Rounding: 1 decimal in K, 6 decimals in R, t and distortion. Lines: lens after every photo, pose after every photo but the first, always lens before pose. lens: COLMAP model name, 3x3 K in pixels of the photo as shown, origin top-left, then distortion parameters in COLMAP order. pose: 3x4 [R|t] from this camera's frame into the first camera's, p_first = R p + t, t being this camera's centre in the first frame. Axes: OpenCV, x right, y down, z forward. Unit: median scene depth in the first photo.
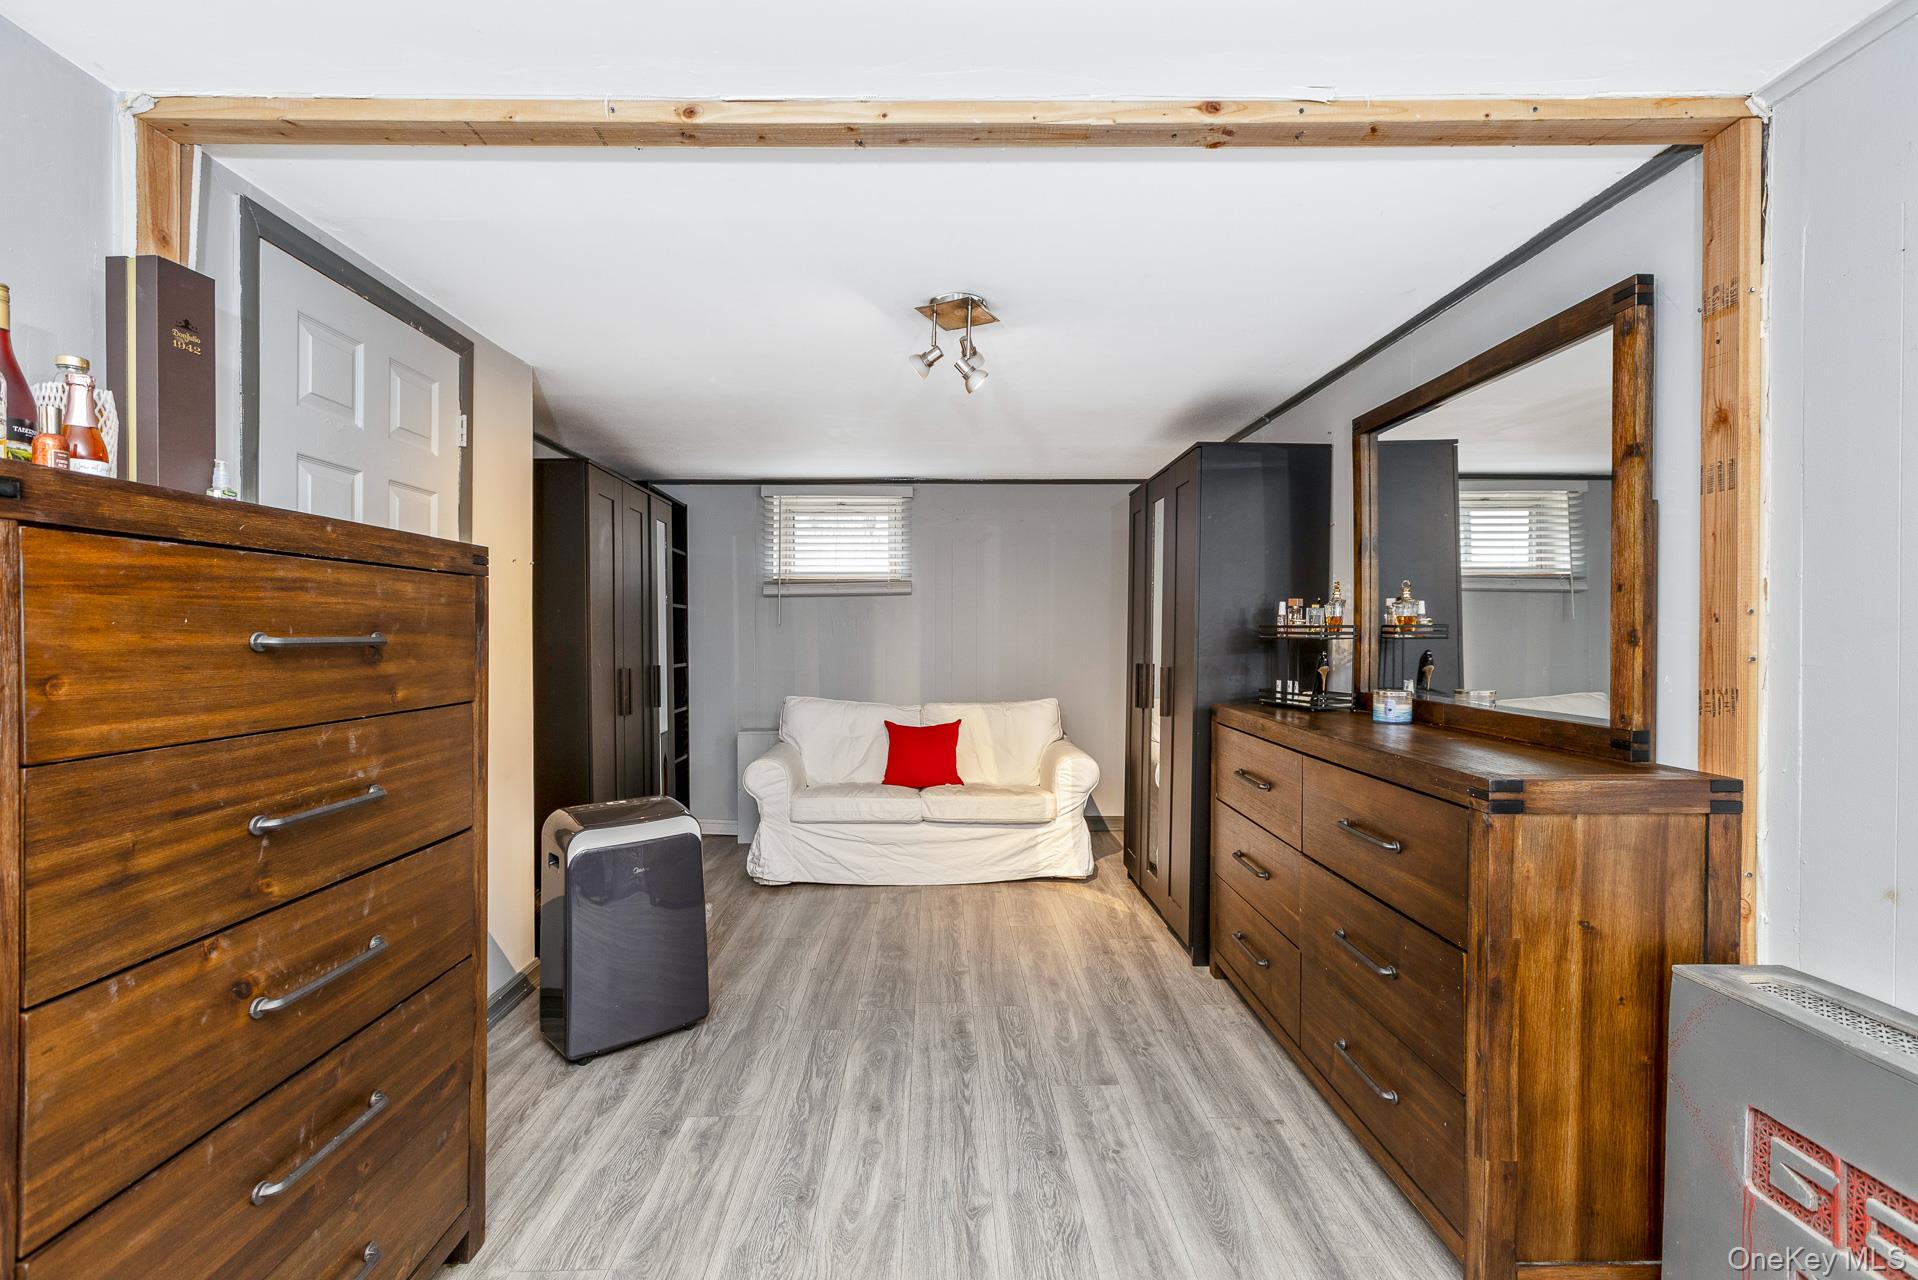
lens RADIAL K [[867.9, 0, 964.3], [0, 867.9, 641.9], [0, 0, 1]] dist [0.001279, 0.000407]
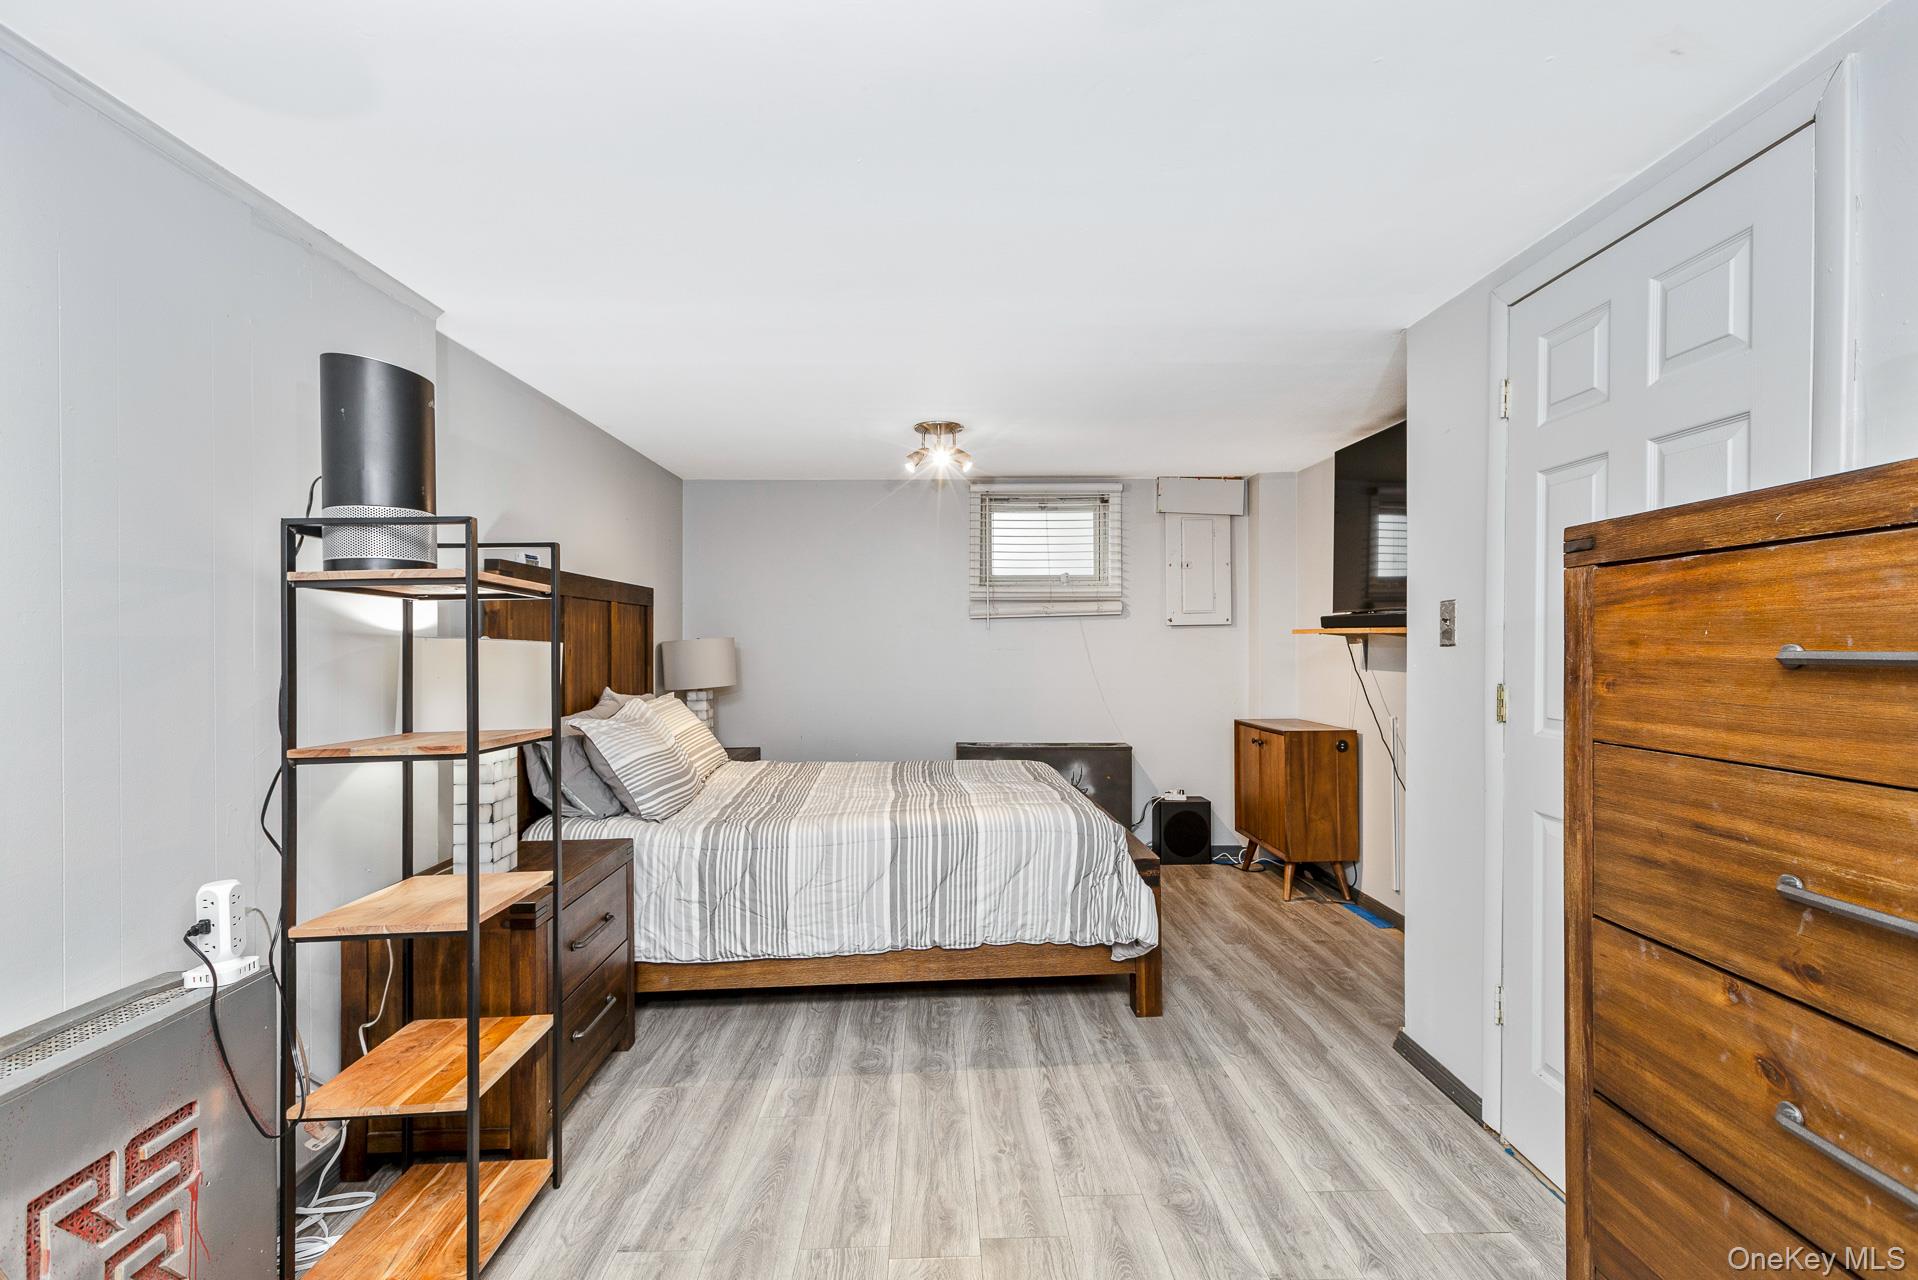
lens RADIAL K [[867.9, 0, 964.3], [0, 867.9, 641.9], [0, 0, 1]] dist [0.001279, 0.000407]
pose [[-0.999749, 0.005183, 0.021817, -0.081078], [0.005362, 0.999952, 0.008147, -0.025624], [-0.021774, 0.008262, -0.999729, 1.950815]]
